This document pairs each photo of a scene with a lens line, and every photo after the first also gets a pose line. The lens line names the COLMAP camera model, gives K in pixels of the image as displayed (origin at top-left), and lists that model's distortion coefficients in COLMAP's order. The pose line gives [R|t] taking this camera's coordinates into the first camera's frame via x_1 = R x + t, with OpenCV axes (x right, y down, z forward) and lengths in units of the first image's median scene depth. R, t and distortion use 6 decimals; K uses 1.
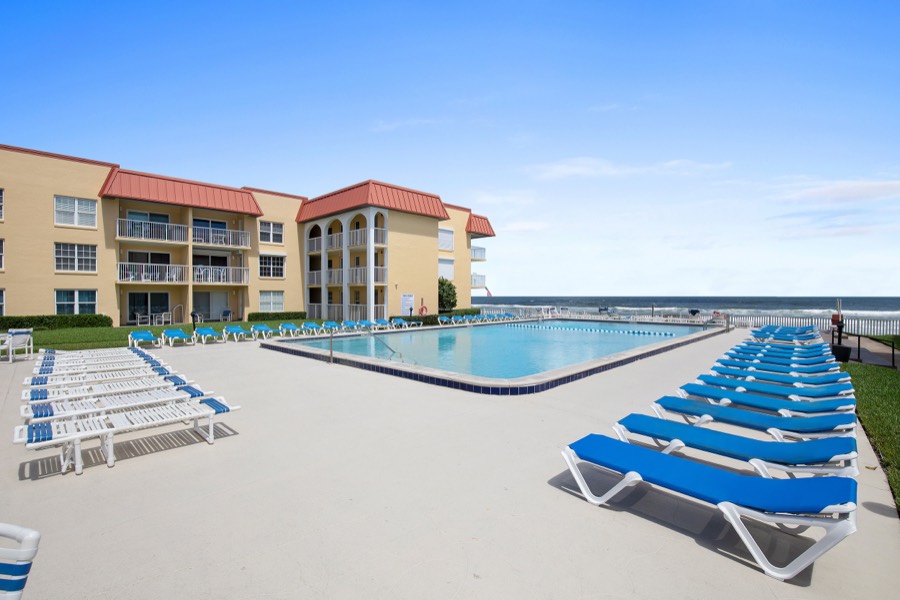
lens RADIAL K [[416.9, 0, 422.8], [0, 416.9, 300.1], [0, 0, 1]] dist [0.004301, -0.002693]
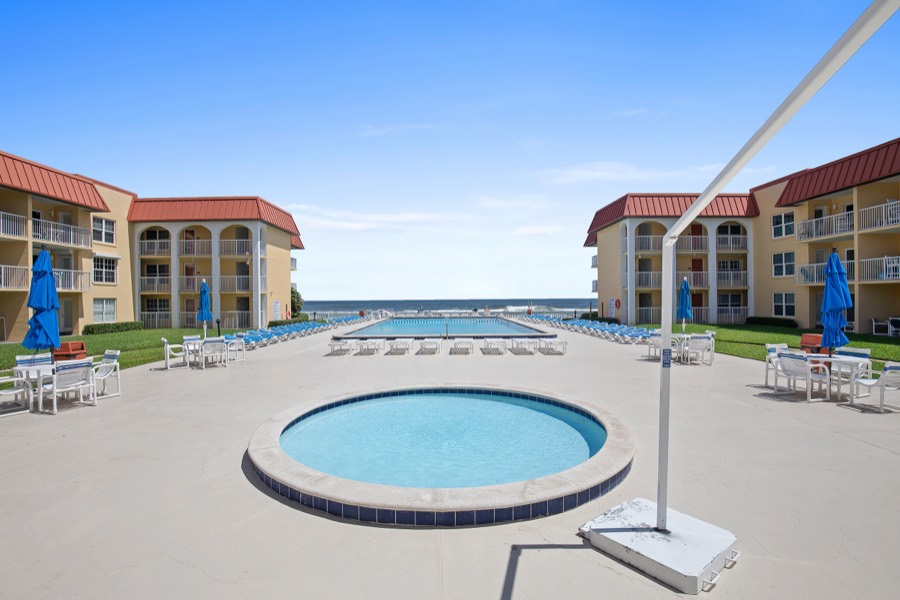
lens RADIAL K [[416.9, 0, 432.7], [0, 416.9, 299.6], [0, 0, 1]] dist [0.004301, -0.002693]
pose [[0.708319, -0.007984, 0.705848, -0.521866], [0.018254, 0.999809, -0.007008, -0.001784], [-0.705657, 0.017848, 0.708329, -0.088382]]
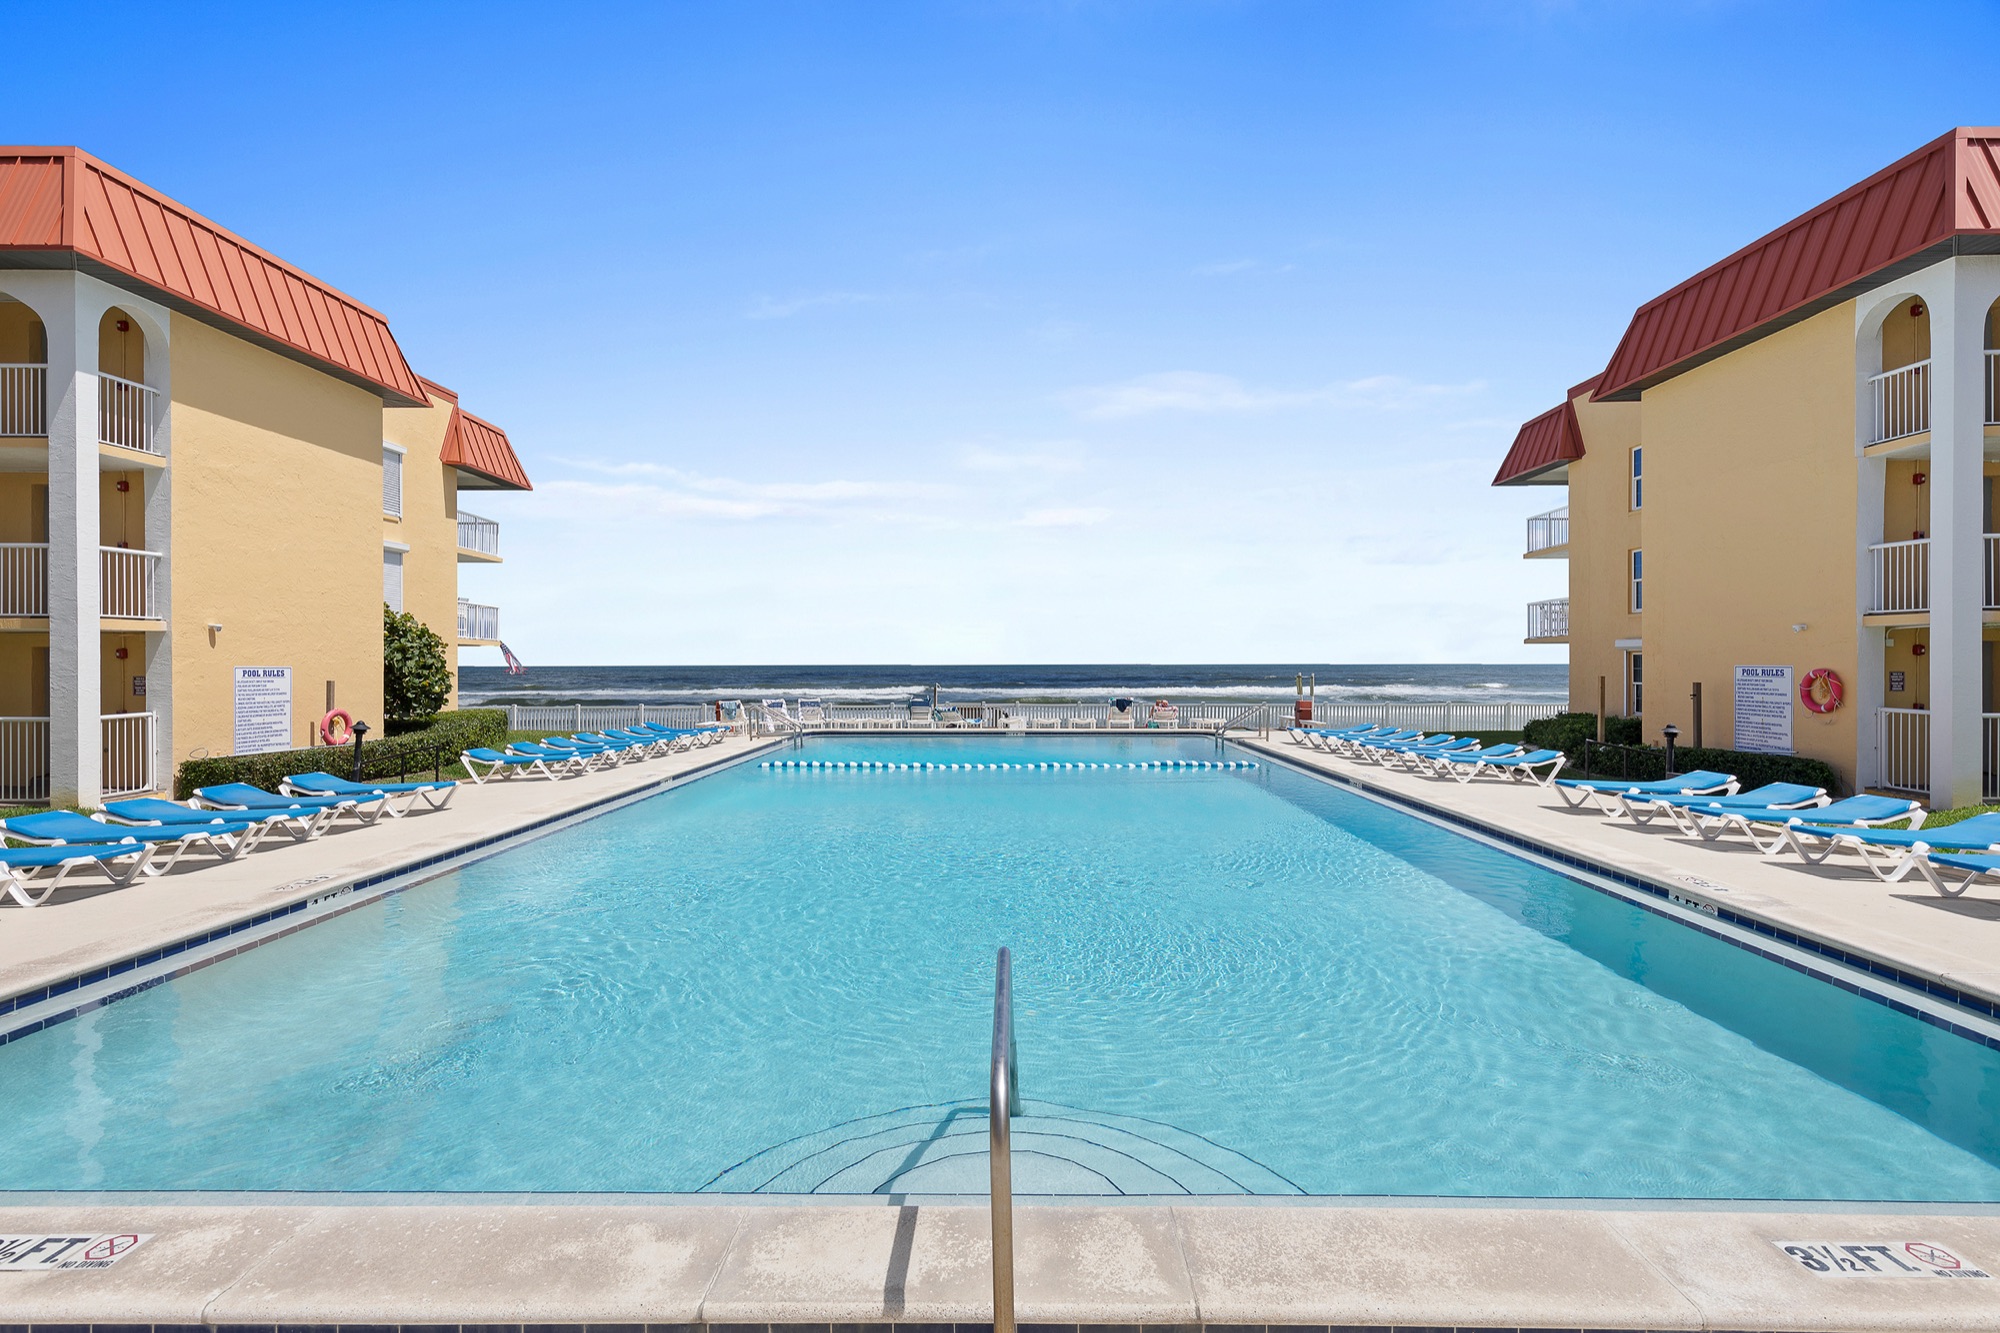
lens RADIAL K [[926.4, 0, 1003.3], [0, 926.4, 672.2], [0, 0, 1]] dist [0.004301, -0.002693]
pose [[0.704231, -0.009226, 0.709911, -0.118813], [0.011309, 0.999934, 0.001777, -0.006888], [-0.709881, 0.006776, 0.704289, 0.280767]]
